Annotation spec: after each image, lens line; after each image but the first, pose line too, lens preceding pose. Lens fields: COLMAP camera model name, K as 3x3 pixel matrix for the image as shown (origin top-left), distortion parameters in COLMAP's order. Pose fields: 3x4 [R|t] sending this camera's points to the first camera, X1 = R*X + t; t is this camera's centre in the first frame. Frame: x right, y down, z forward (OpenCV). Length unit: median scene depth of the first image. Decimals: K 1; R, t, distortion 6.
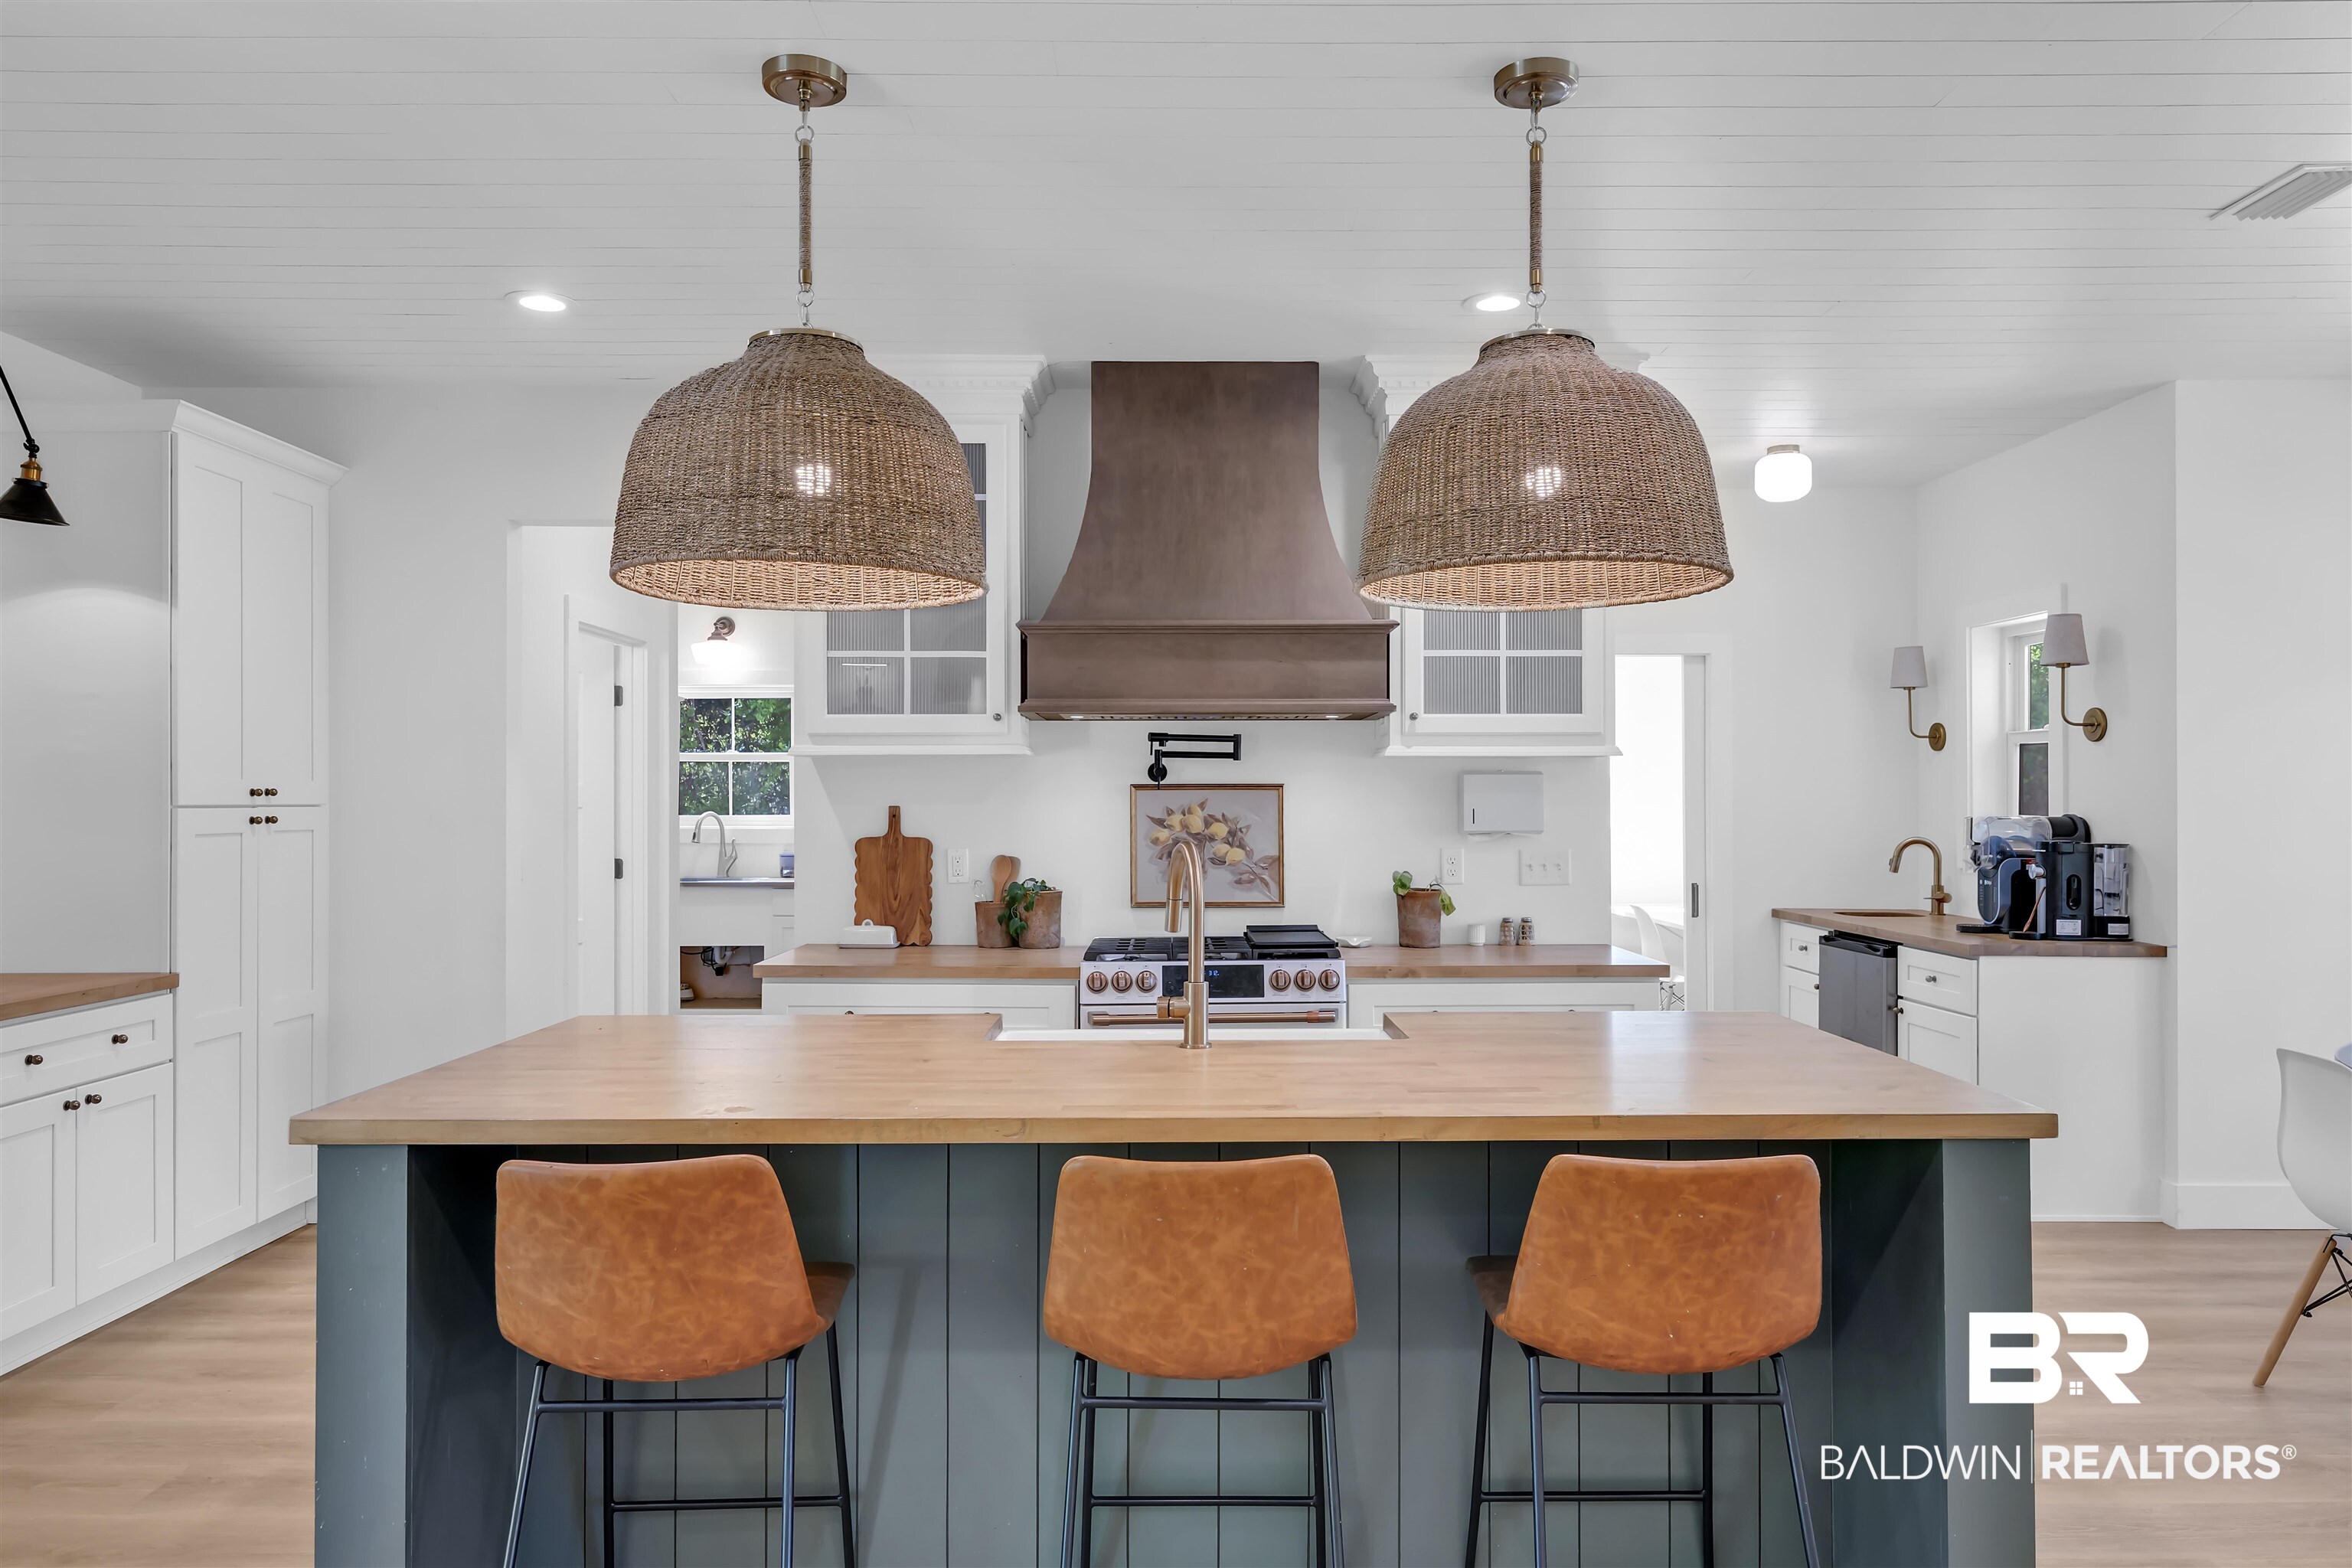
lens RADIAL K [[1550.9, 0, 1181.9], [0, 1550.9, 787.0], [0, 0, 1]] dist [0.004499, -0.000778]
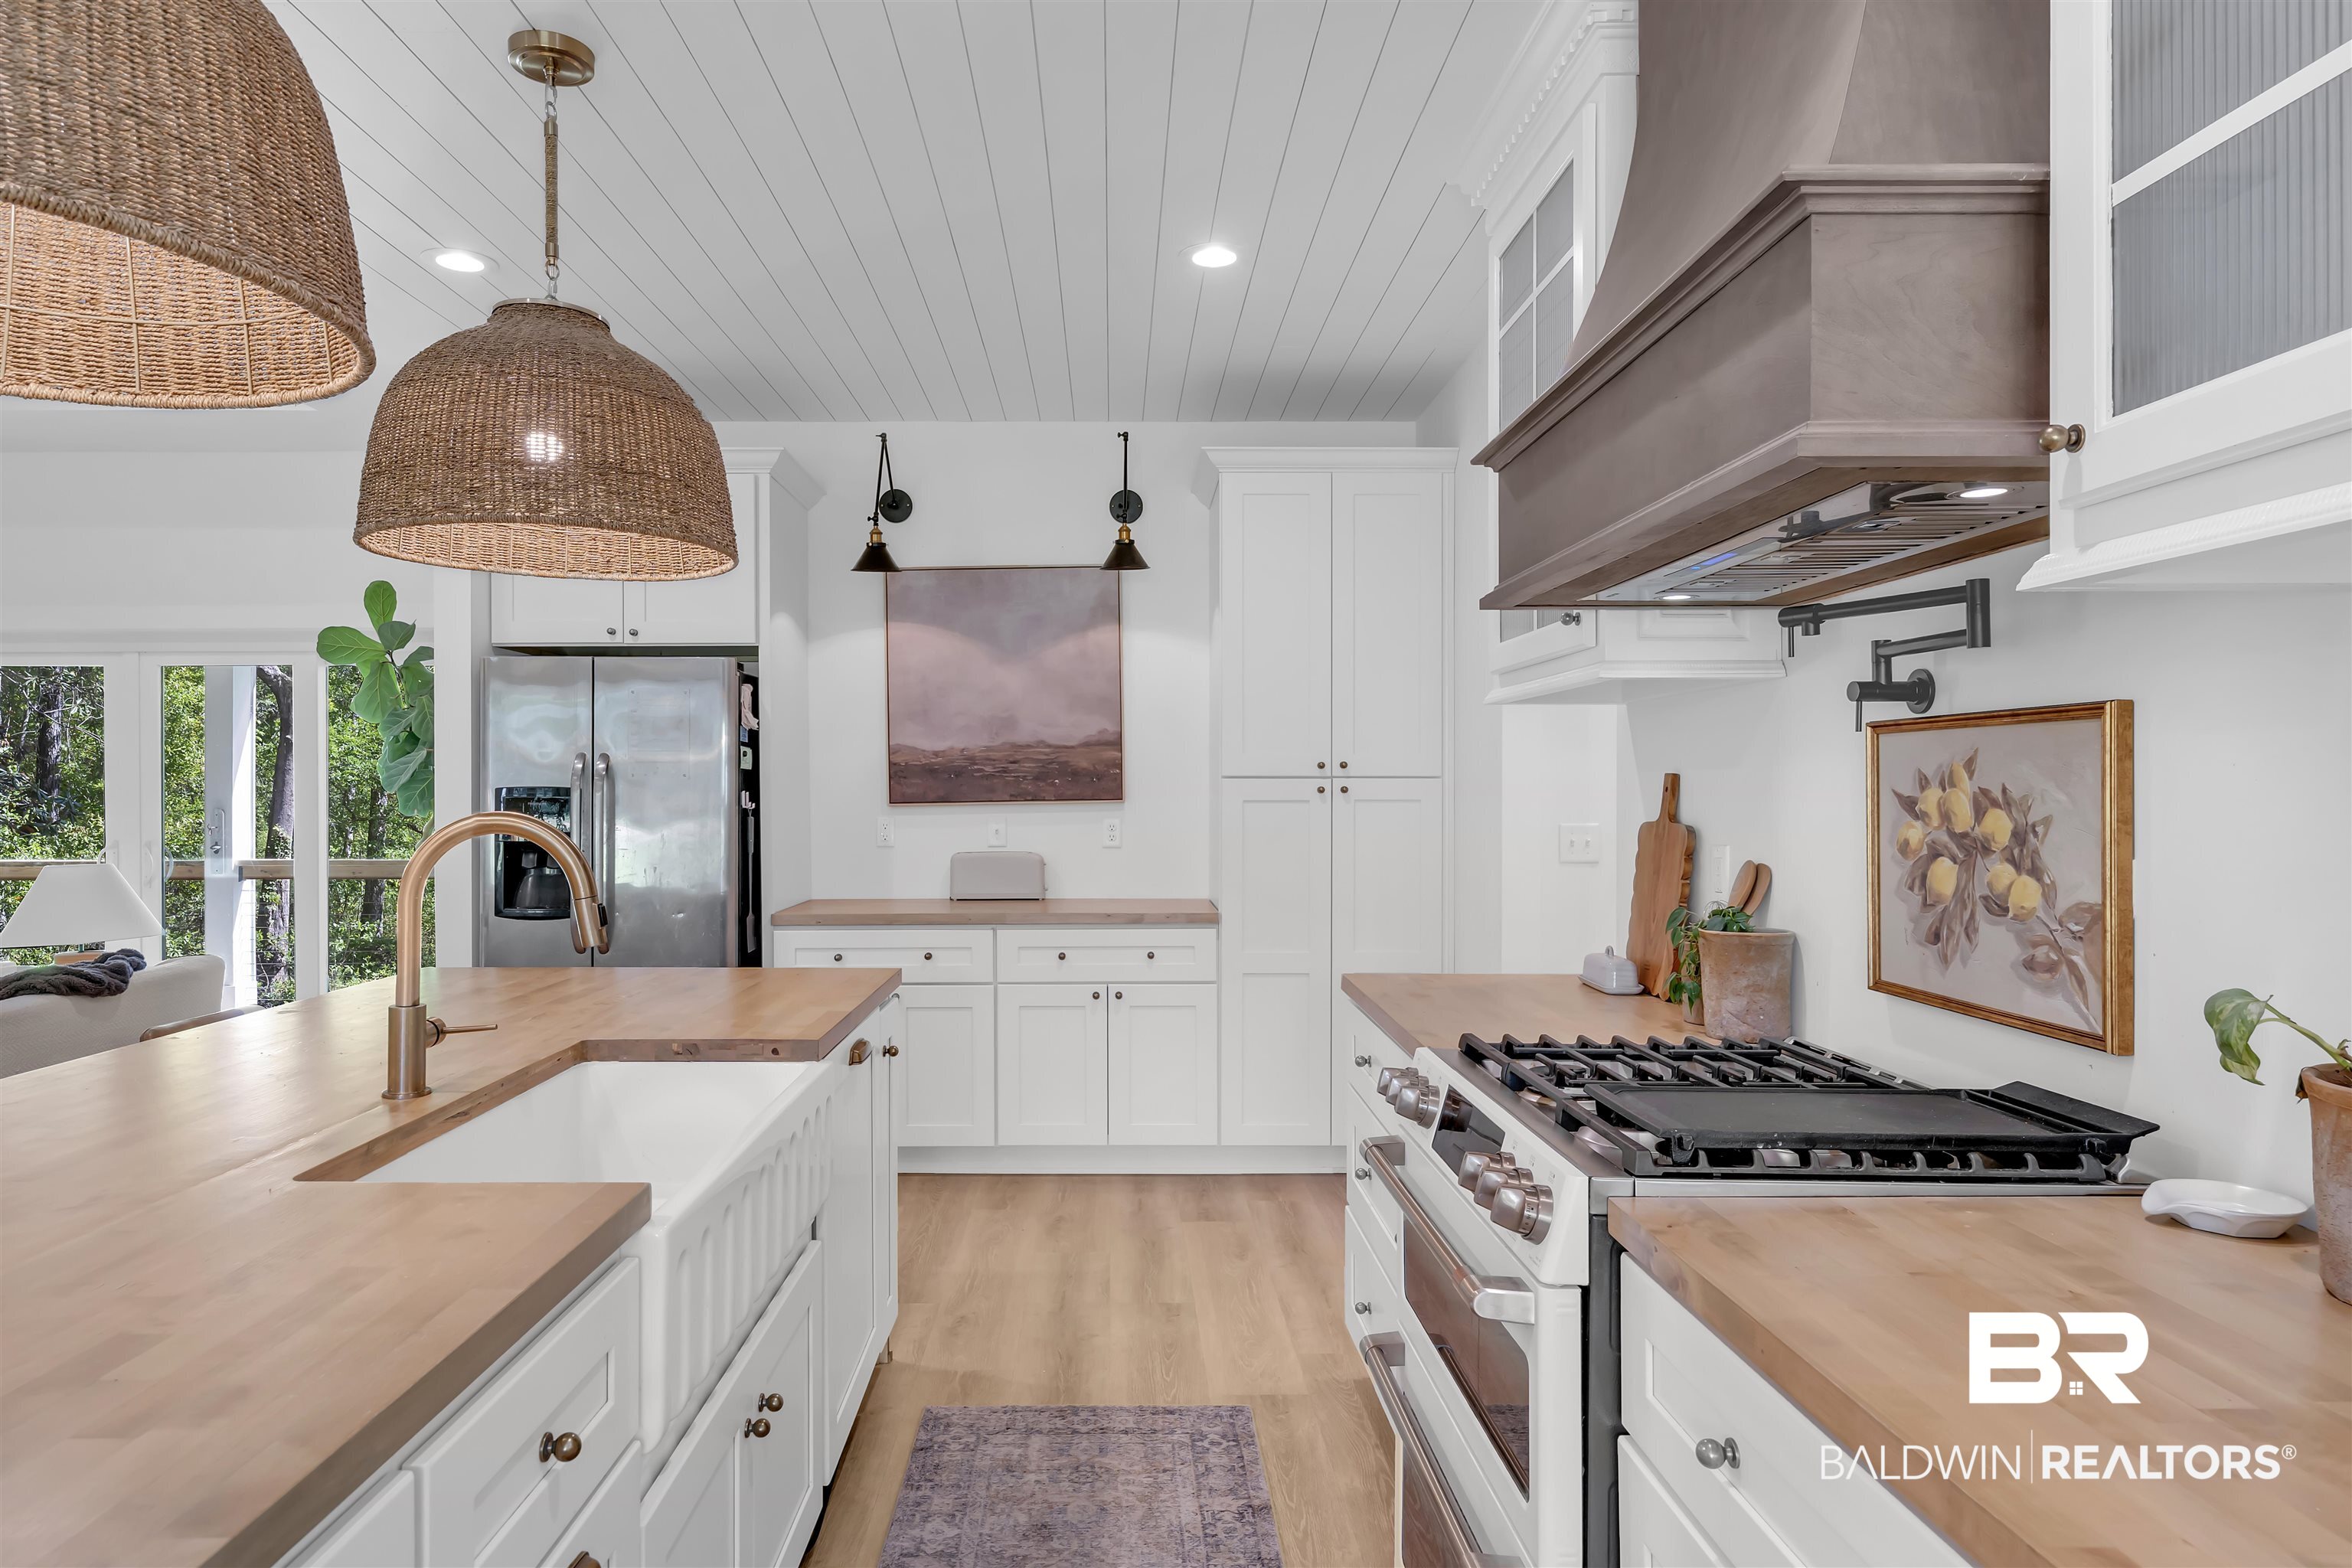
lens RADIAL K [[1384.8, 0, 1108.0], [0, 1384.8, 790.7], [0, 0, 1]] dist [0.000683, 0.000368]
pose [[-0.007490, 0.004270, -0.999963, 0.380358], [0.007128, 0.999966, 0.004217, 0.015441], [0.999947, -0.007096, -0.007520, 0.780899]]
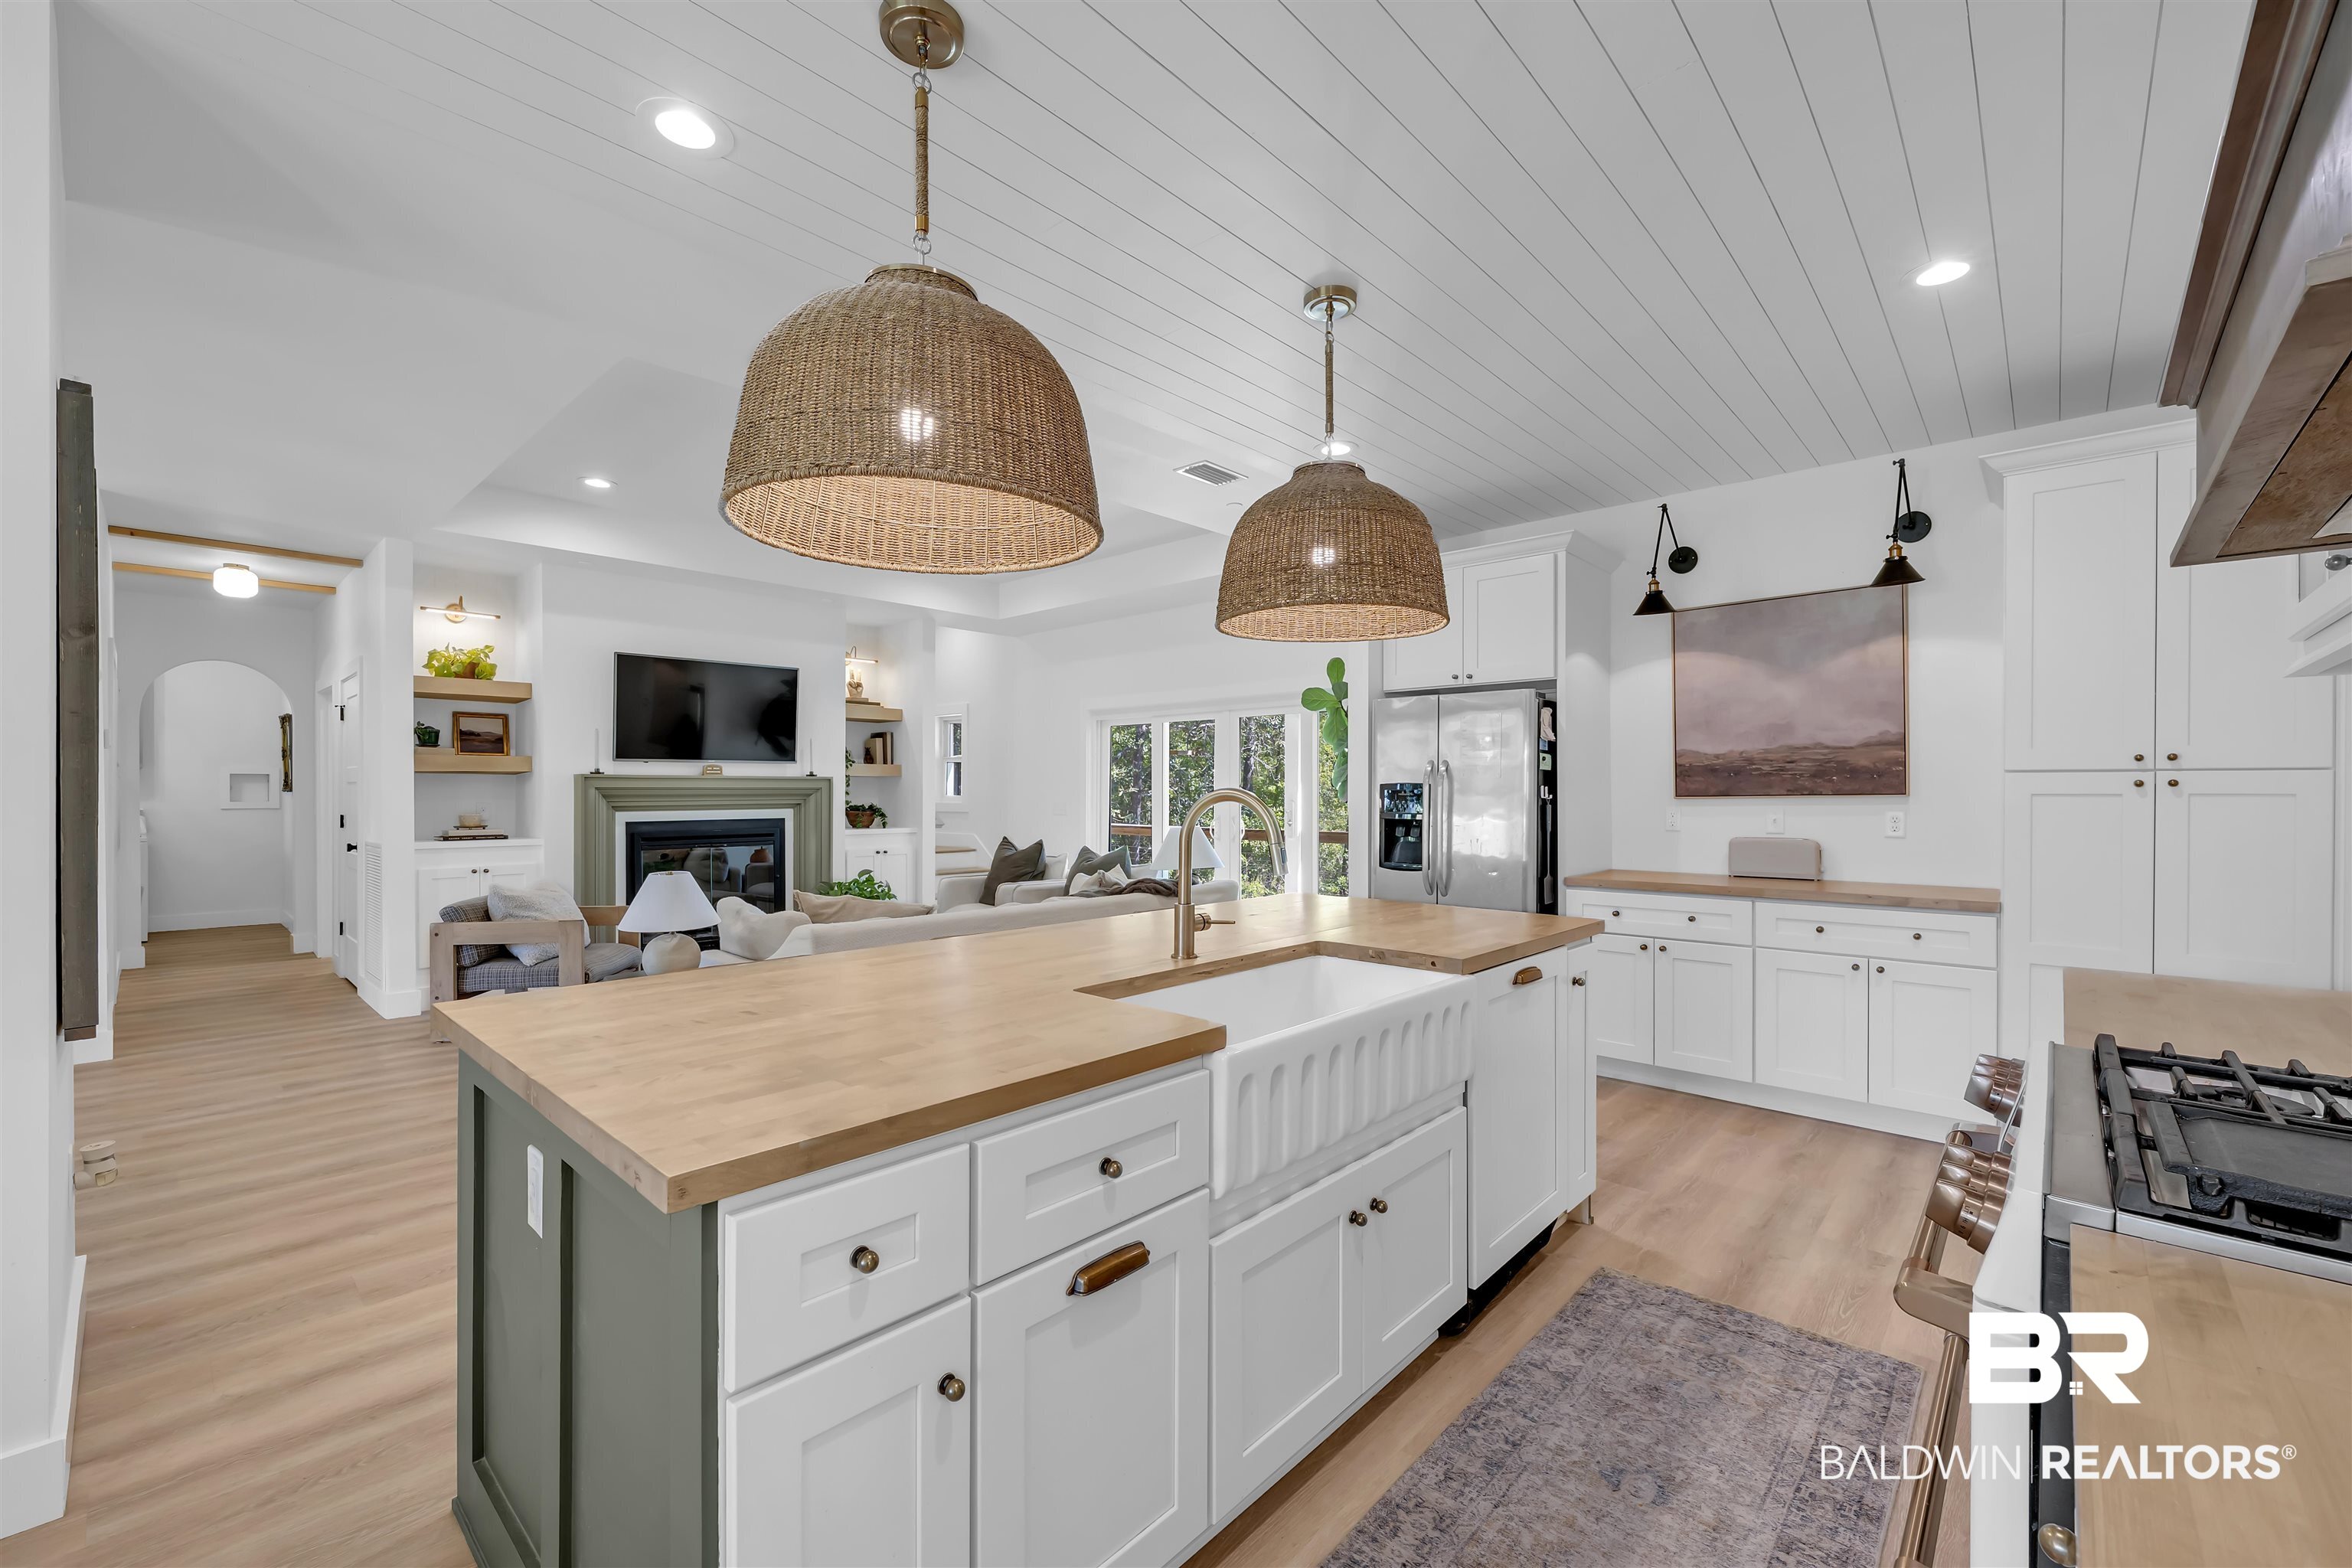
lens RADIAL K [[959.5, 0, 1183.6], [0, 959.5, 796.1], [0, 0, 1]] dist [-0.000863, 0.000142]
pose [[-0.677187, 0.003880, -0.735800, 0.325718], [0.004254, 0.999990, 0.001358, 0.024606], [0.735798, -0.002210, -0.677197, 0.881807]]
